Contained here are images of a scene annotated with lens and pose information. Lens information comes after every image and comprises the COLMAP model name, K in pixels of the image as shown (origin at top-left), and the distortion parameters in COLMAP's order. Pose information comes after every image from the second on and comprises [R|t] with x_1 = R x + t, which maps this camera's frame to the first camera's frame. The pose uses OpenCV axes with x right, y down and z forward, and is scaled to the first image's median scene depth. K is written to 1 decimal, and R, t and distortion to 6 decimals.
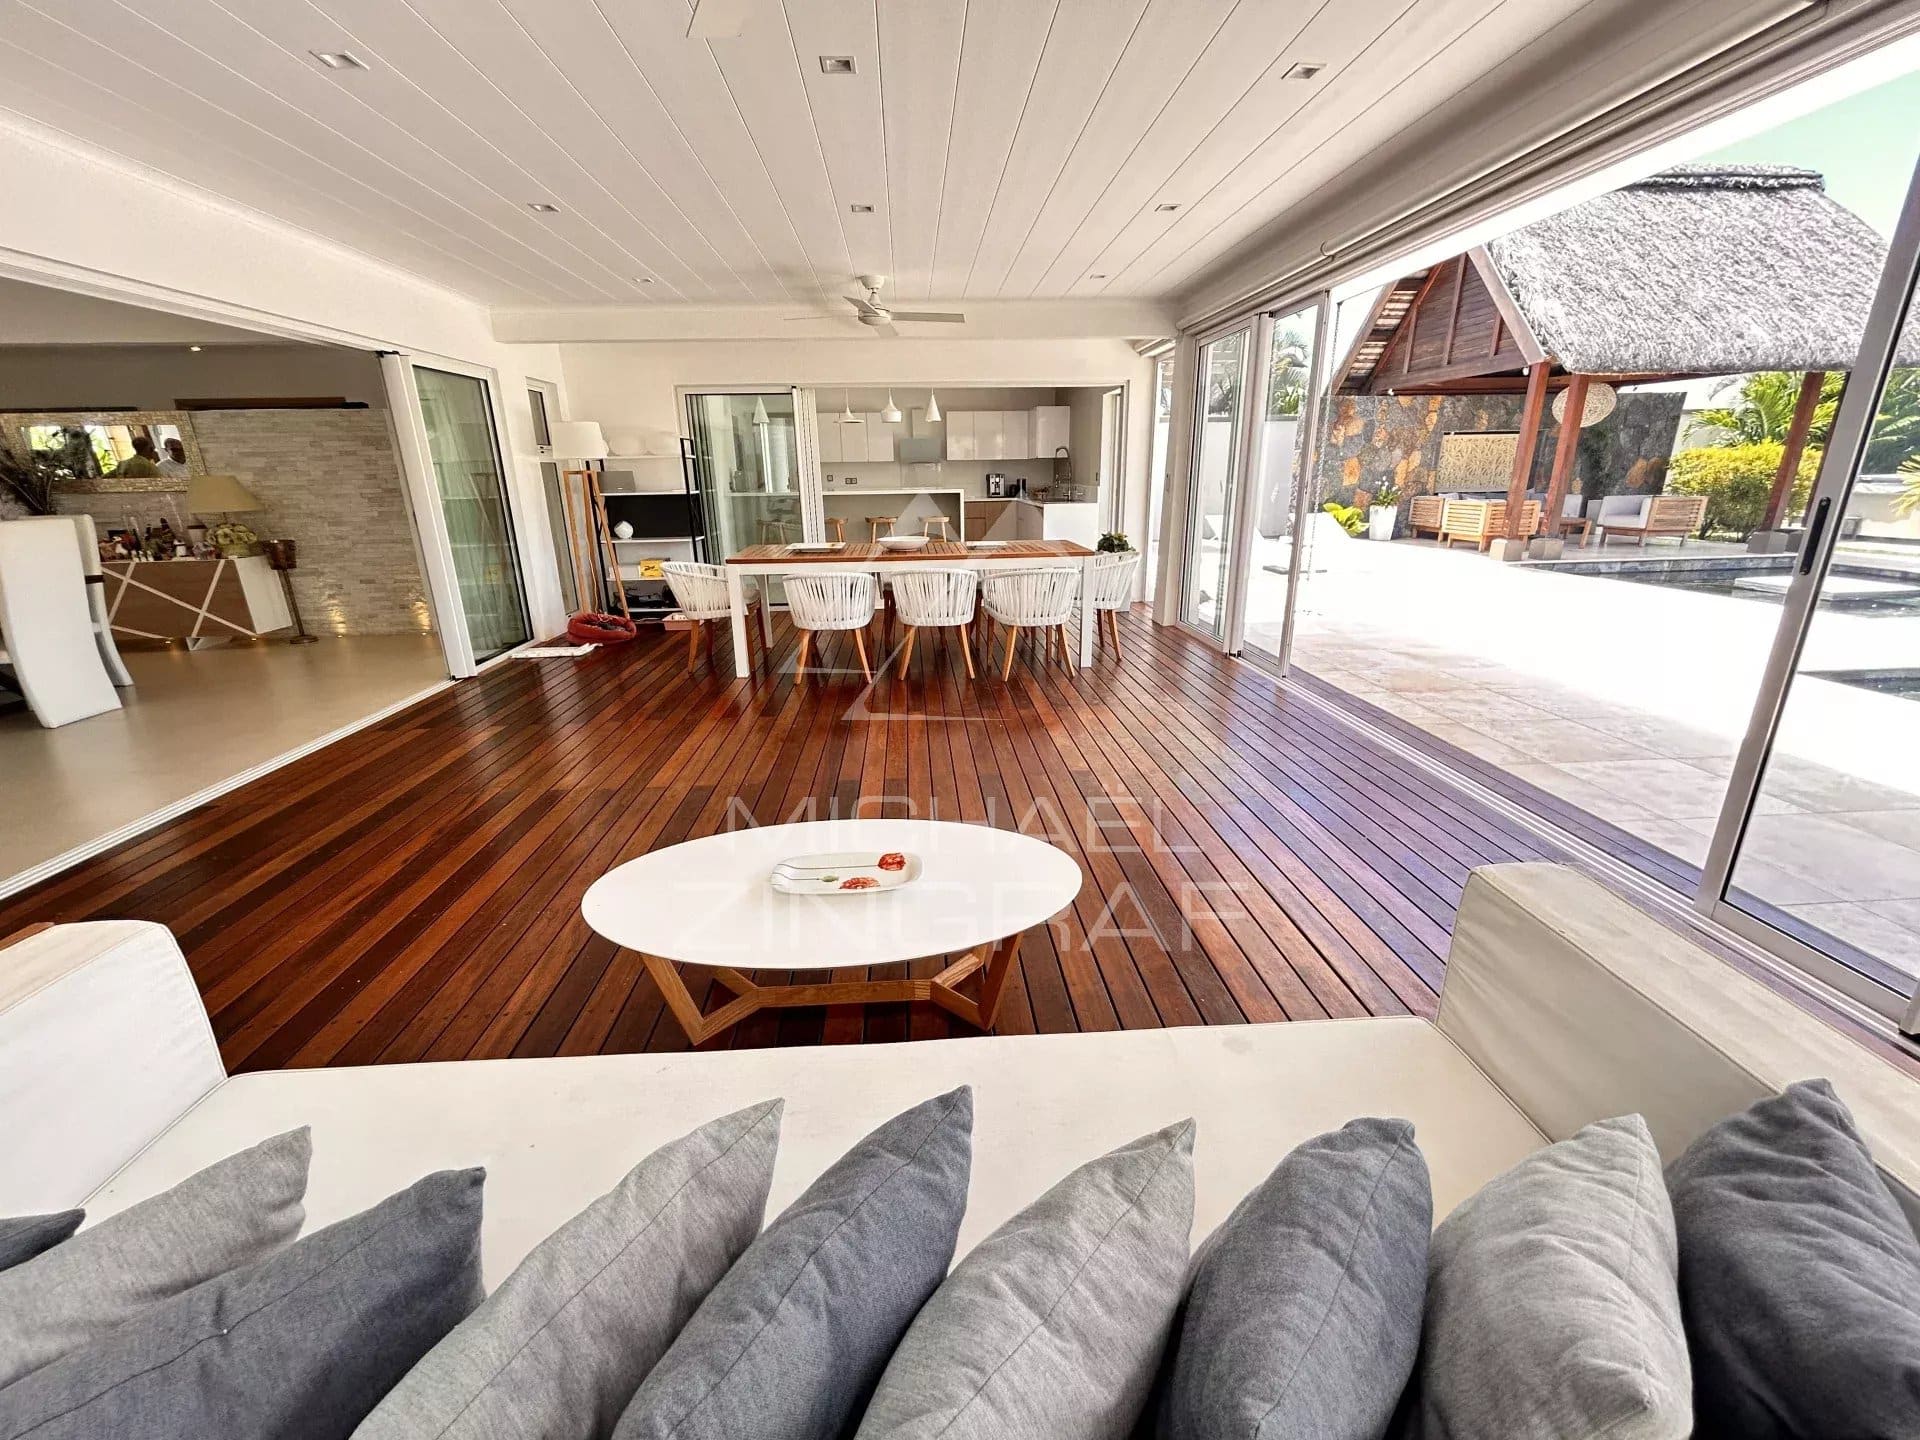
lens RADIAL K [[773.7, 0, 962.2], [0, 773.7, 716.7], [0, 0, 1]] dist [-0.001695, -0.000058]
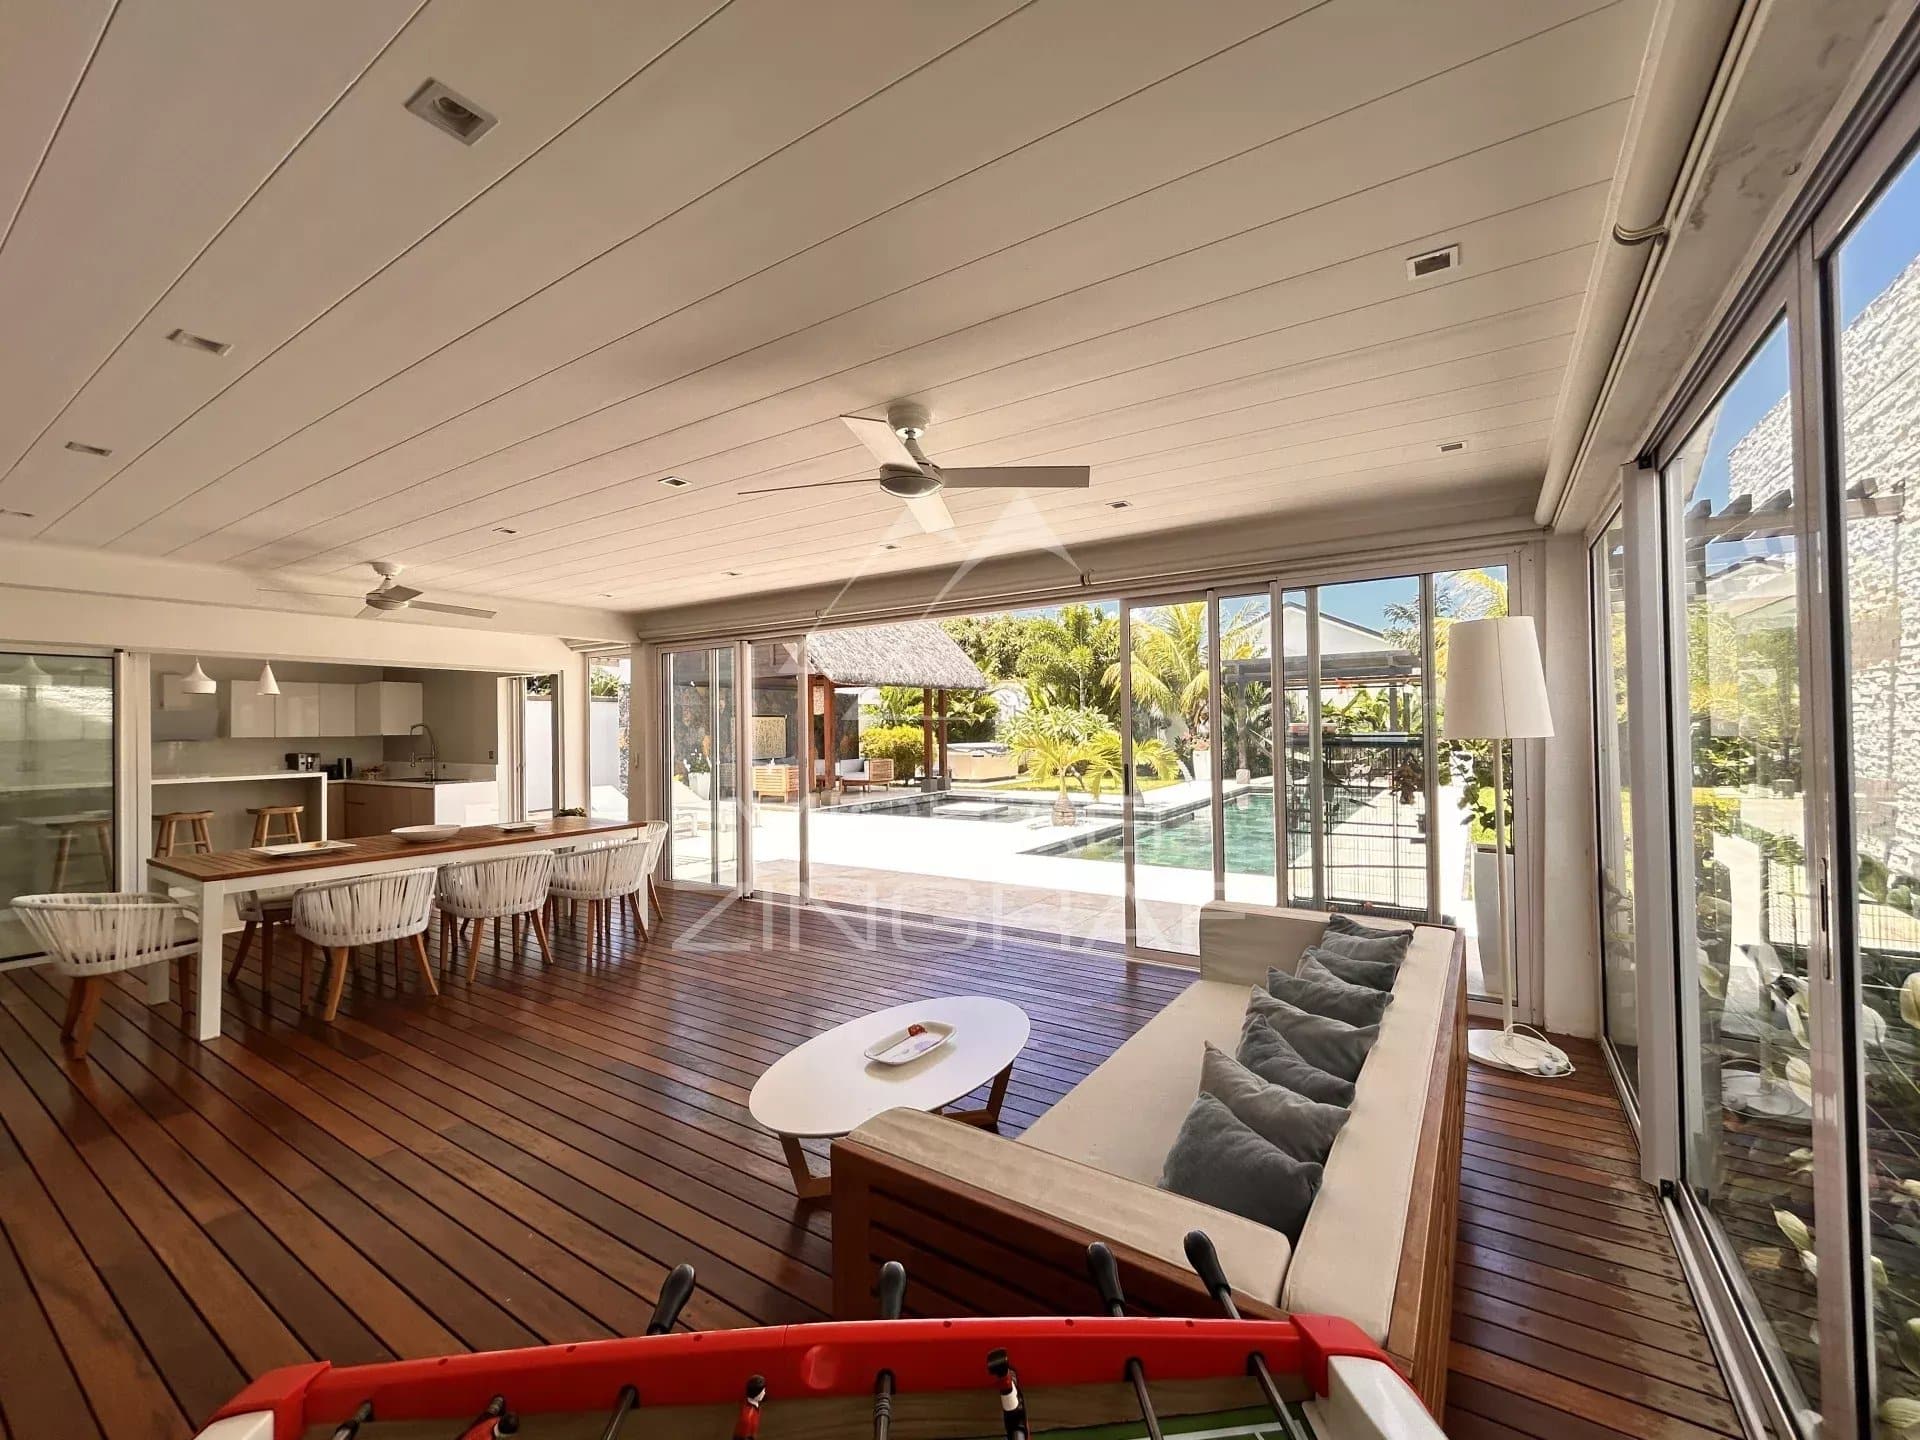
lens RADIAL K [[770.4, 0, 960.0], [0, 770.4, 720.0], [0, 0, 1]] dist [-0.000716, -0.000347]
pose [[0.597473, 0.018644, 0.801672, -0.203137], [0.245601, 0.947430, -0.205075, -0.007206], [-0.763352, 0.319418, 0.561485, -0.002591]]
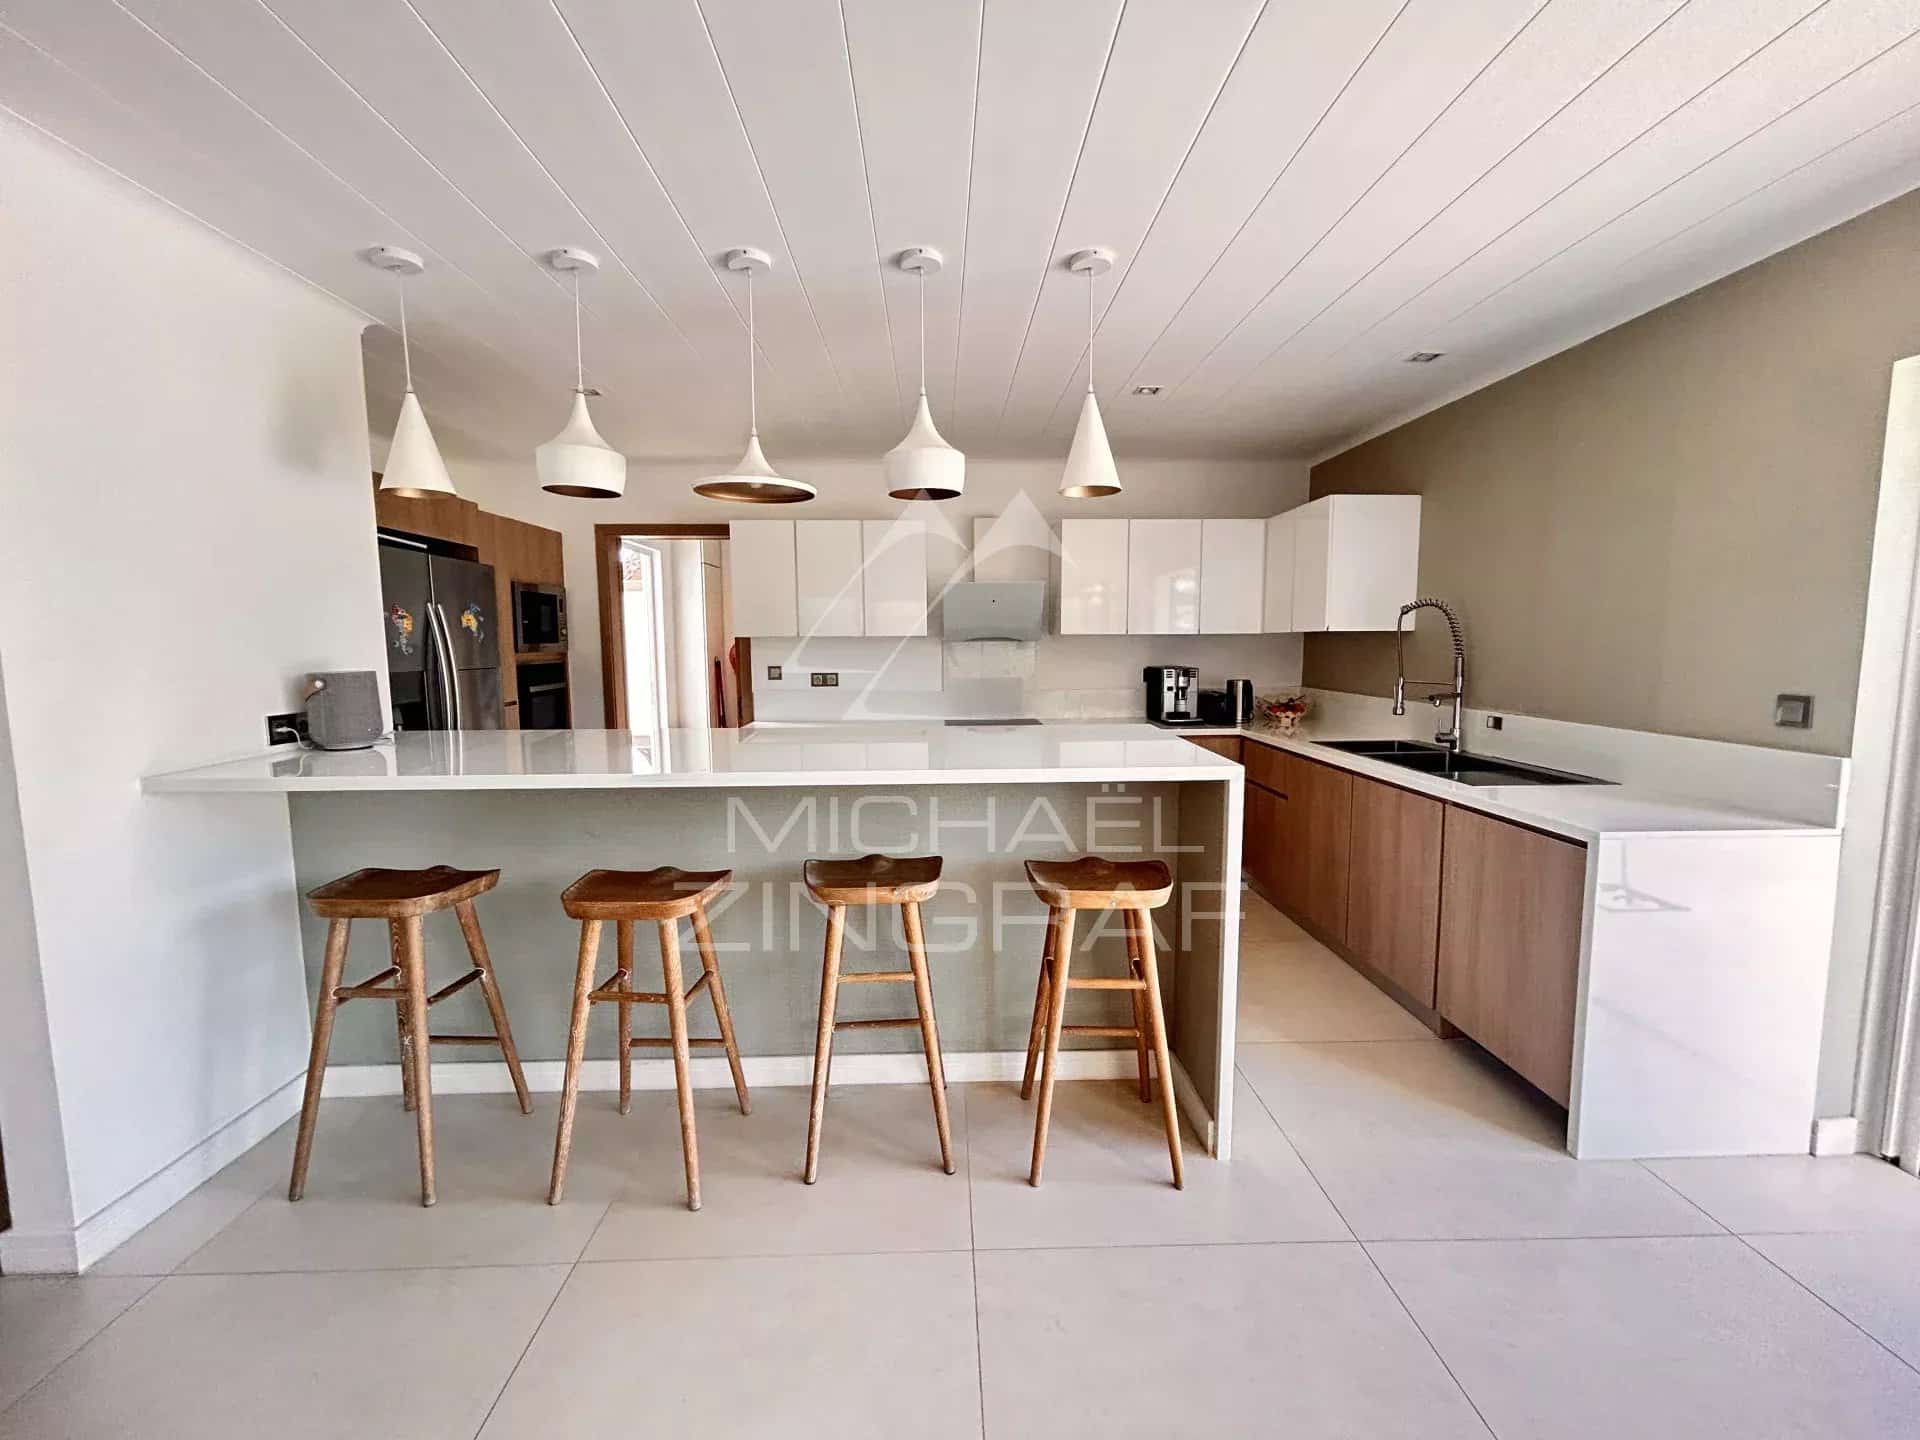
lens RADIAL K [[773.7, 0, 962.2], [0, 773.7, 716.7], [0, 0, 1]] dist [-0.001695, -0.000058]
pose [[0.999416, 0.012836, -0.031684, -0.055998], [-0.019060, 0.978627, -0.204759, -0.207501], [0.028379, 0.205244, 0.978299, 0.622900]]
